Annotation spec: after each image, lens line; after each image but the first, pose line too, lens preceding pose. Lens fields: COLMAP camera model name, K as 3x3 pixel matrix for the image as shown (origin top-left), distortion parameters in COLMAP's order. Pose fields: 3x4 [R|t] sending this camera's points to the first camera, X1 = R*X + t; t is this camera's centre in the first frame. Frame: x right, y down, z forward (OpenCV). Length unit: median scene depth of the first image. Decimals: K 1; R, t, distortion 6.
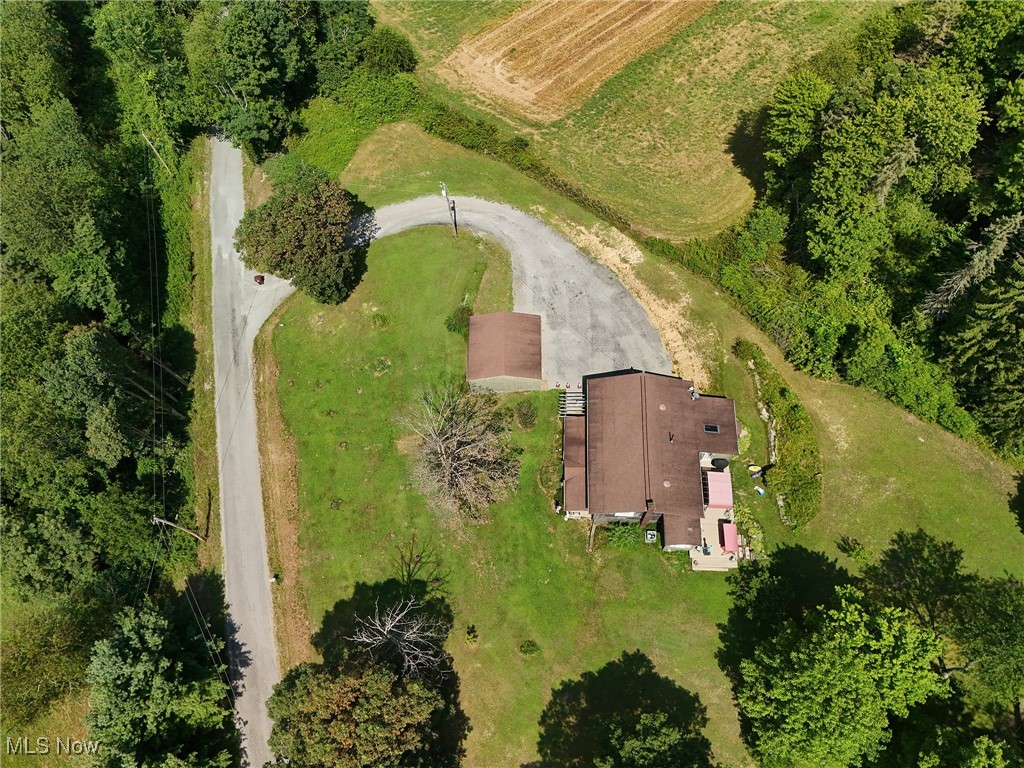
lens RADIAL K [[756.1, 0, 510.0], [0, 756.1, 385.0], [0, 0, 1]] dist [0.065581, -0.056228]
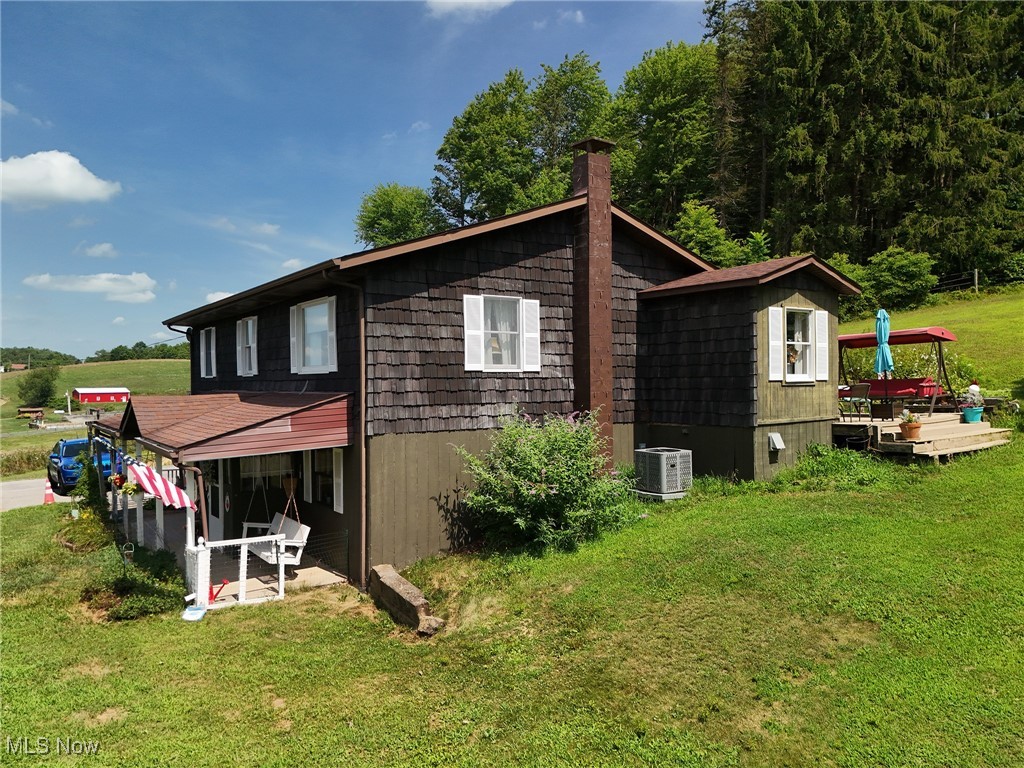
lens RADIAL K [[756.1, 0, 507.4], [0, 756.1, 384.4], [0, 0, 1]] dist [0.065581, -0.056228]
pose [[0.804369, 0.020832, 0.593765, 0.029578], [0.531212, 0.422376, -0.734447, 0.266646], [-0.266093, 0.906181, 0.328680, 0.786935]]
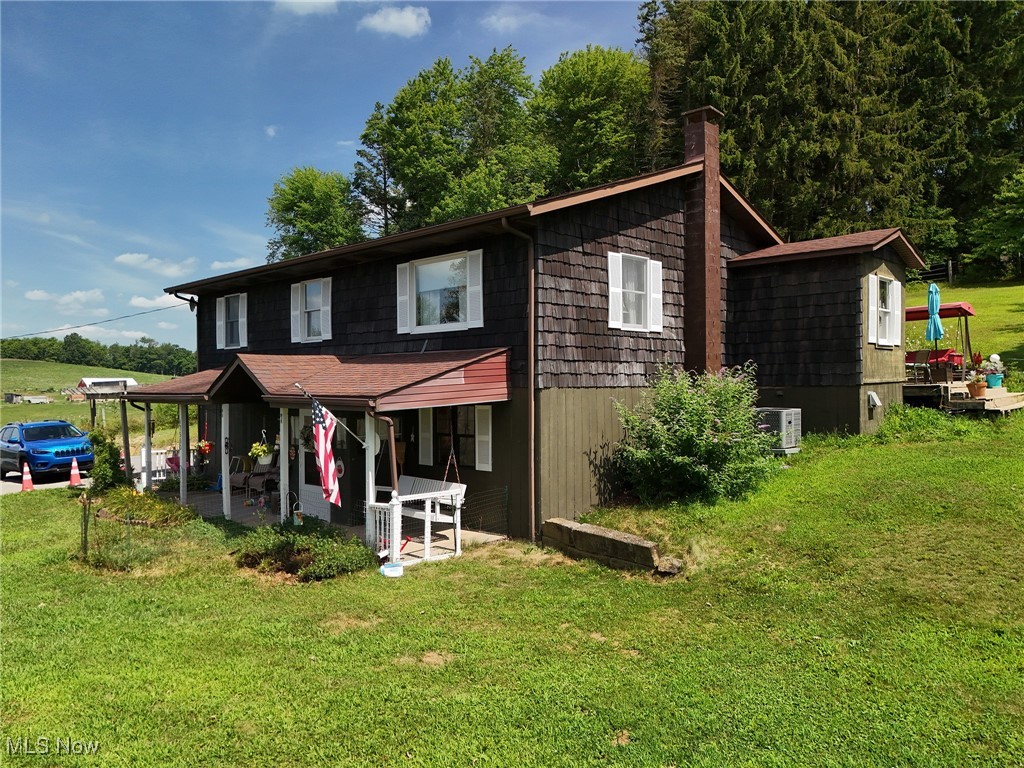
lens RADIAL K [[756.1, 0, 506.3], [0, 756.1, 384.4], [0, 0, 1]] dist [0.065581, -0.056228]
pose [[0.674594, 0.024427, 0.737785, -0.014997], [0.662771, 0.420053, -0.619912, 0.234076], [-0.325051, 0.907171, 0.267176, 0.813839]]
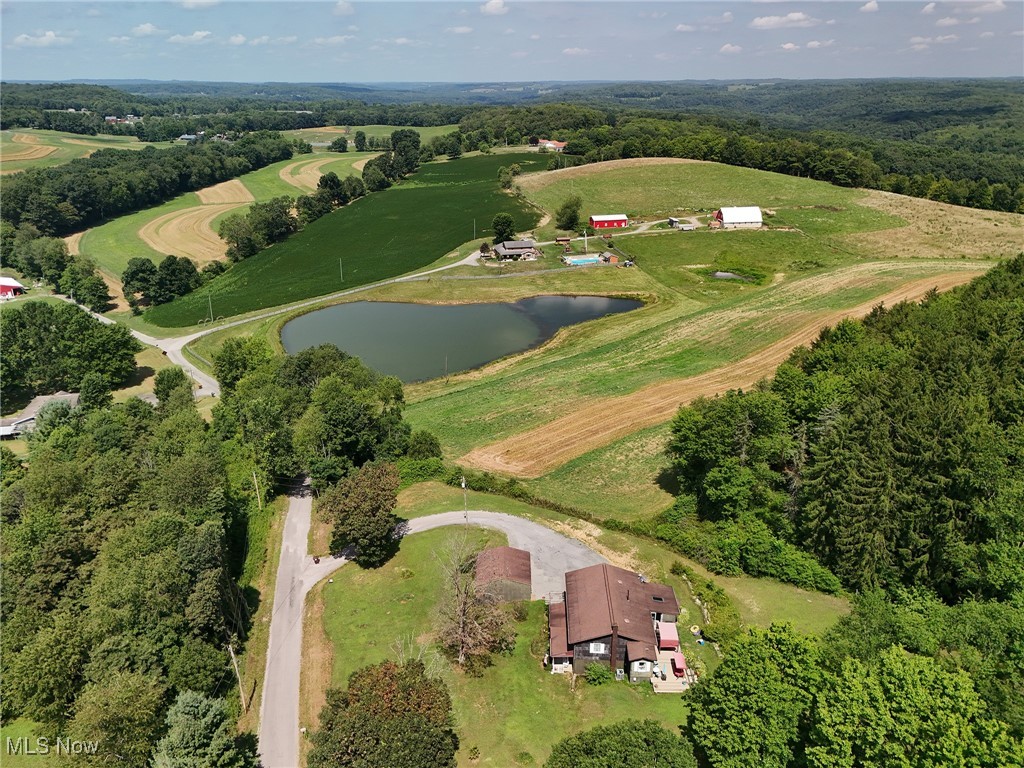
lens RADIAL K [[756.1, 0, 509.8], [0, 756.1, 382.3], [0, 0, 1]] dist [0.065581, -0.056228]
pose [[0.999610, 0.023908, 0.014405, -0.022251], [-0.007505, 0.727298, -0.686281, 0.607773], [-0.026884, 0.685905, 0.727194, -0.204786]]
